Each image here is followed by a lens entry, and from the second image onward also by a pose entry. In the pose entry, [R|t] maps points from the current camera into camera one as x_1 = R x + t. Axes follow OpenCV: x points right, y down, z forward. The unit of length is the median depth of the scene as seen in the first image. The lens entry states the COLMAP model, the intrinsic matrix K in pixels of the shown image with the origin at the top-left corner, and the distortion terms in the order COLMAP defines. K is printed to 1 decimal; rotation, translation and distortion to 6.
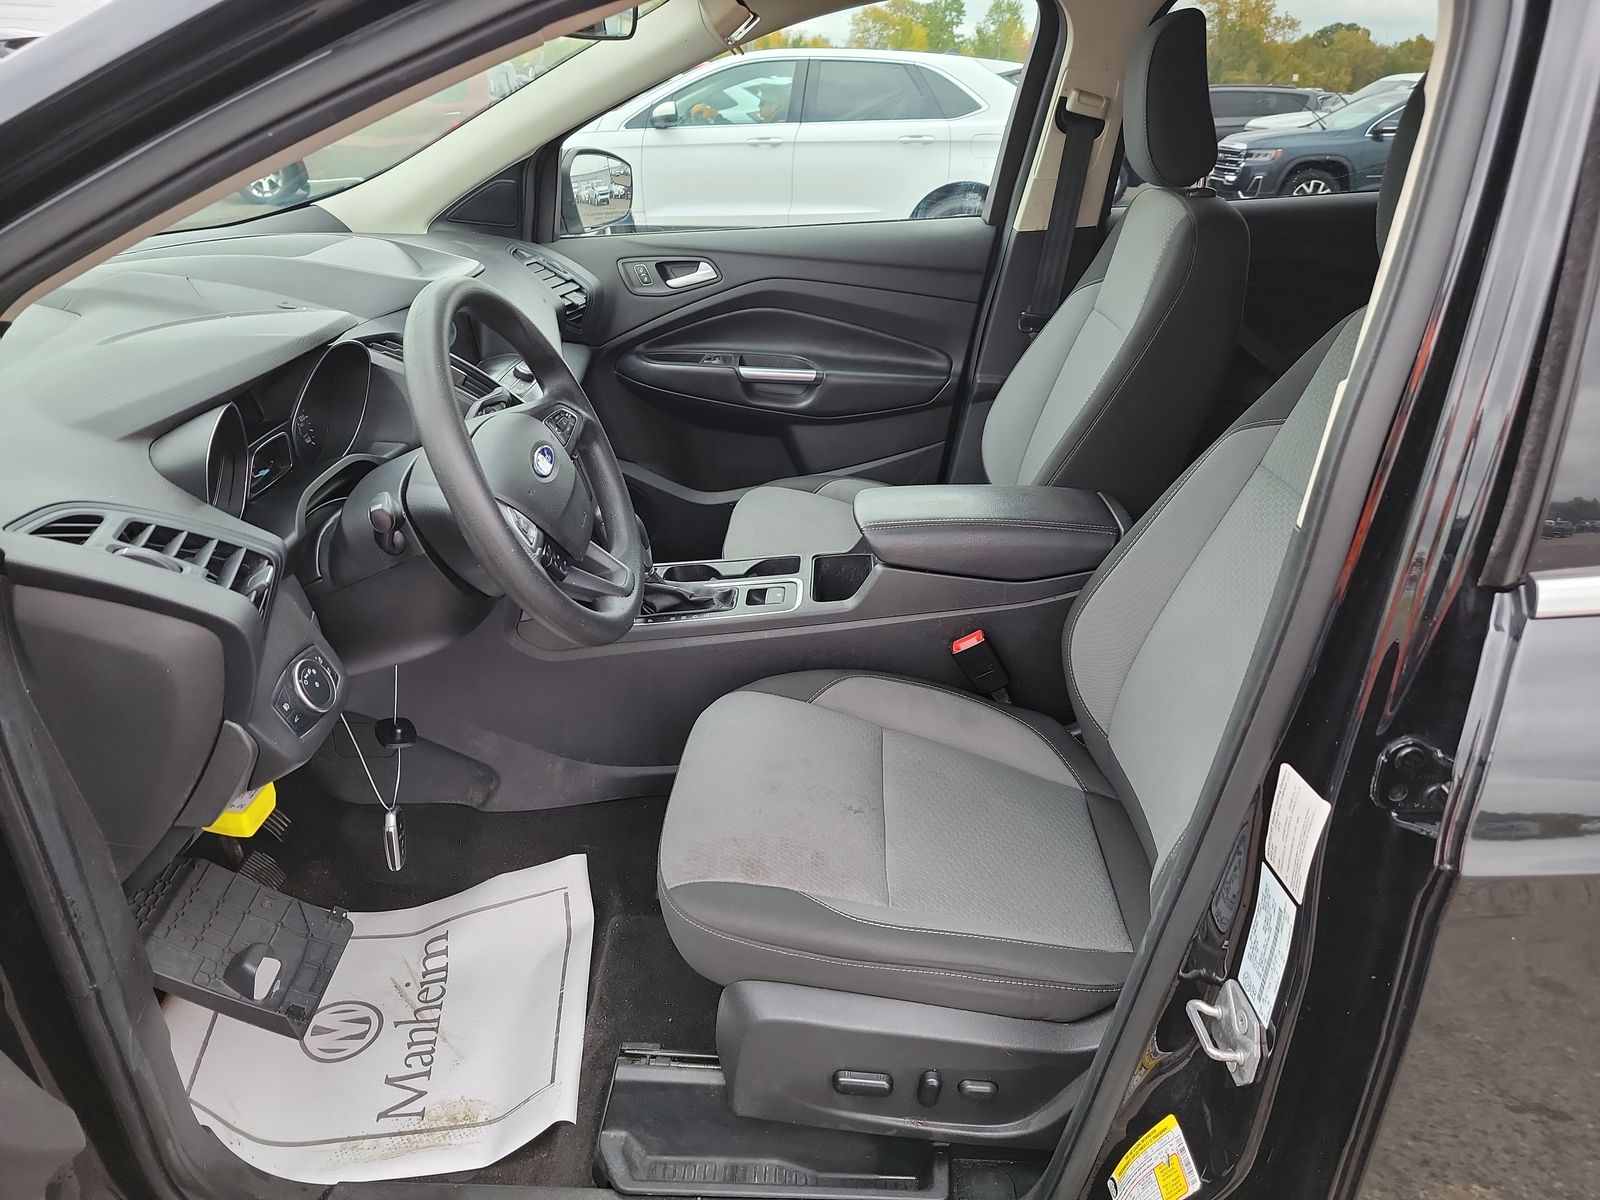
lens RADIAL K [[1137.2, 0, 807.0], [0, 1137.2, 599.9], [0, 0, 1]] dist [0.084165, -0.074544]
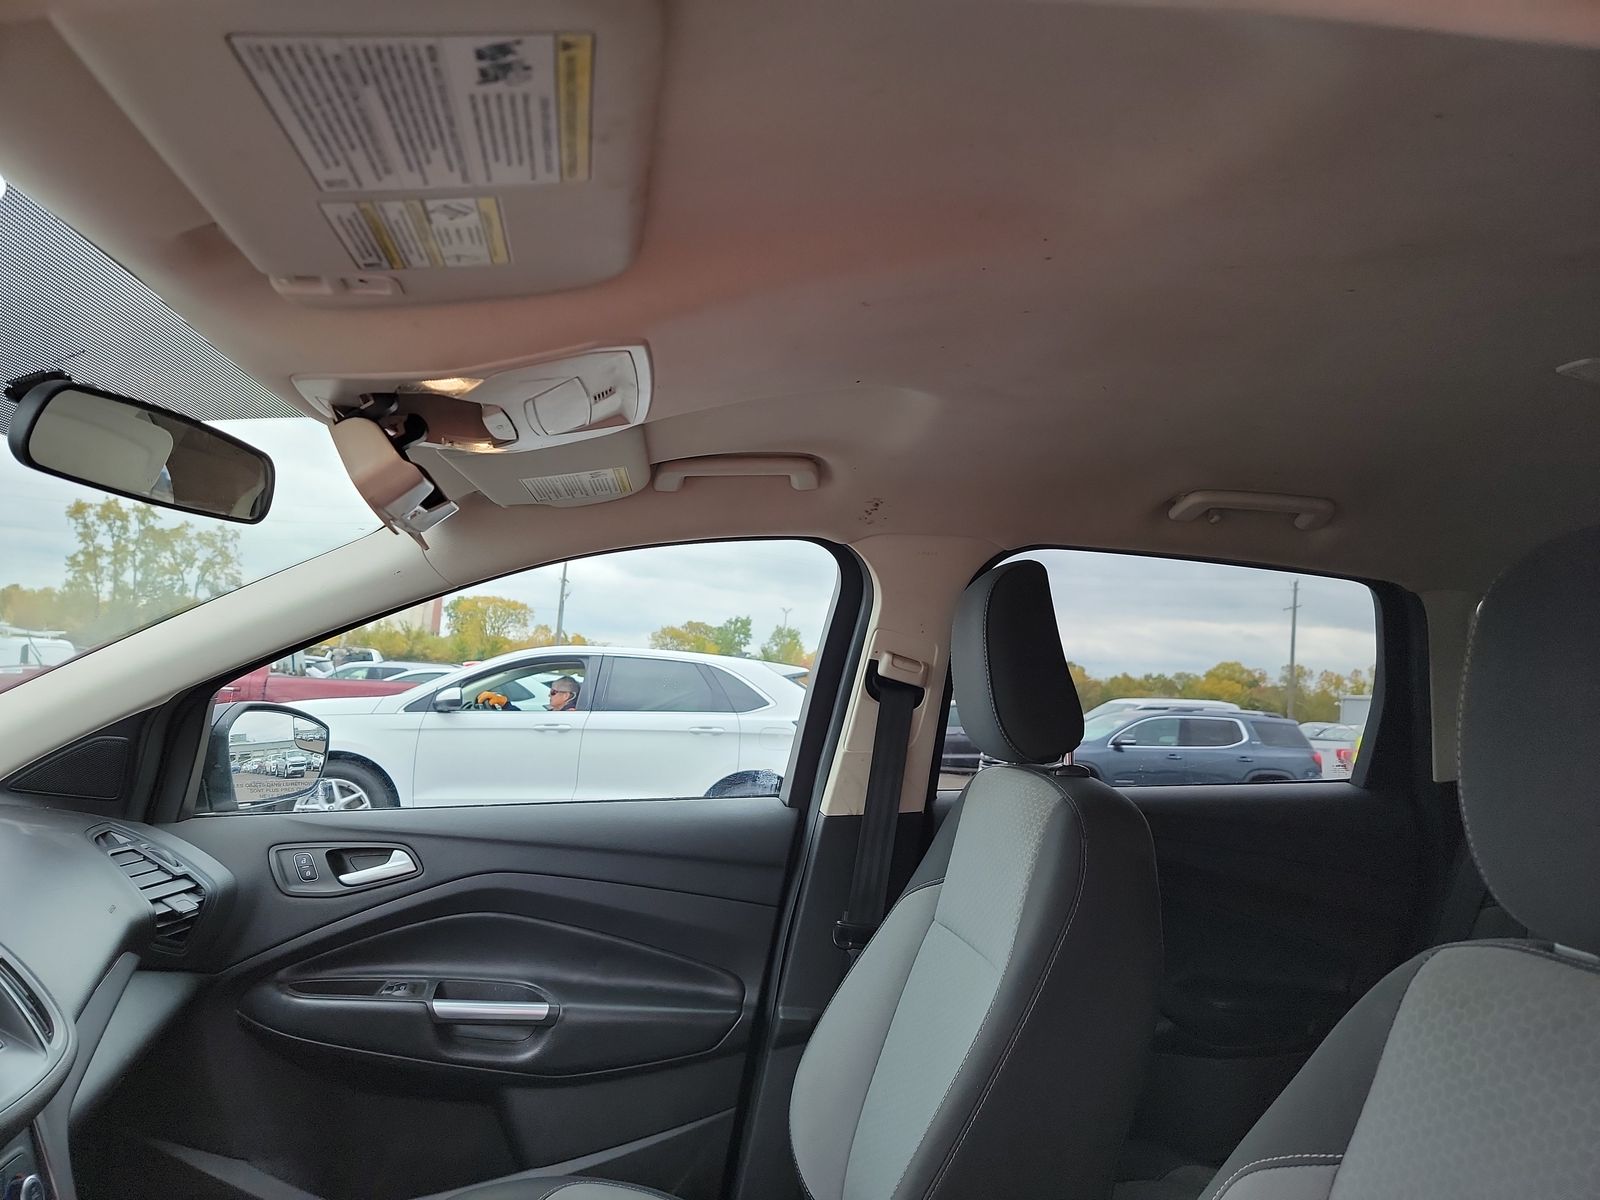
lens RADIAL K [[1137.2, 0, 807.0], [0, 1137.2, 599.9], [0, 0, 1]] dist [0.084165, -0.074544]
pose [[0.985196, 0.050116, 0.163942, 0.035309], [0.034872, 0.877734, -0.477877, -0.077022], [-0.167847, 0.476520, 0.862993, 0.254437]]
